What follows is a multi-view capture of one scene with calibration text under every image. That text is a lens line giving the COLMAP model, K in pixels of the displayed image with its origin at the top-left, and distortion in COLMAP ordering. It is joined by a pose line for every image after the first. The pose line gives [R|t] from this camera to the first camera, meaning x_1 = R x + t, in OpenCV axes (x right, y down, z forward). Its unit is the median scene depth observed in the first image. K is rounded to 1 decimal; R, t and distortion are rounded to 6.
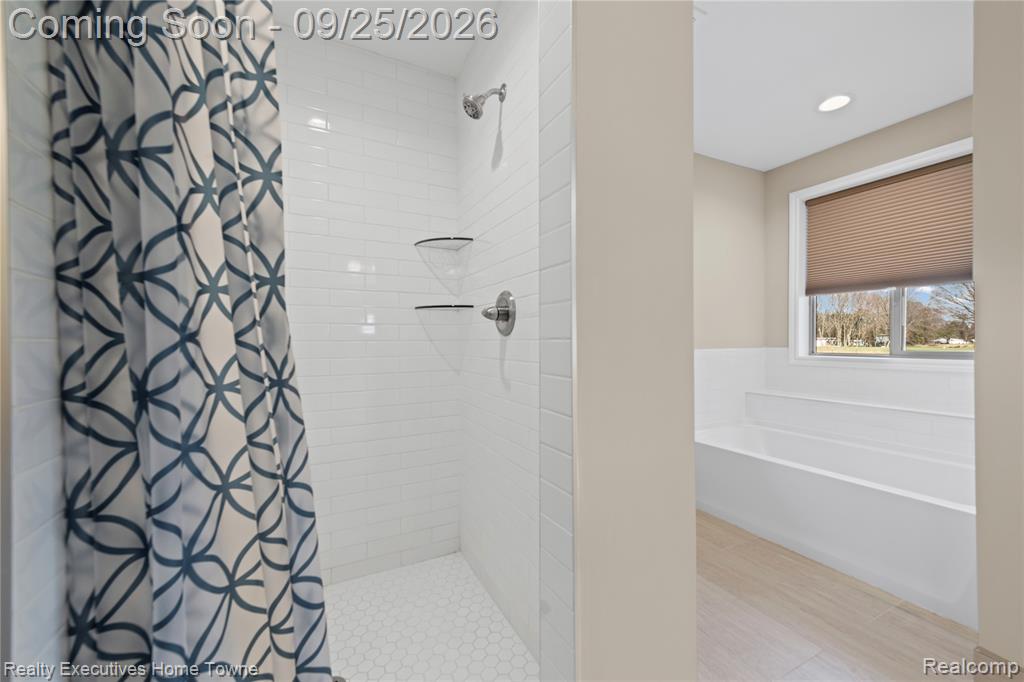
lens RADIAL K [[405.4, 0, 513.5], [0, 405.4, 342.7], [0, 0, 1]] dist [0.001558, -0.000015]
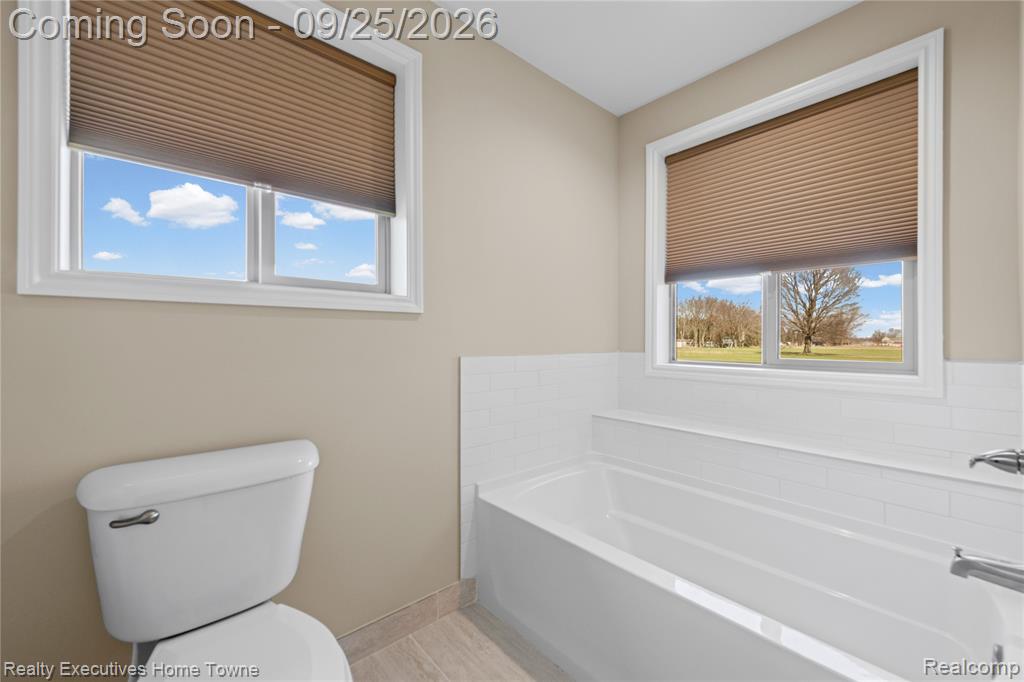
lens RADIAL K [[405.4, 0, 510.0], [0, 405.4, 337.7], [0, 0, 1]] dist [0.001558, -0.000015]
pose [[0.969588, 0.009439, 0.244559, 0.256908], [-0.006679, 0.999904, -0.012110, -0.004333], [-0.244650, 0.010109, 0.969559, 0.340843]]
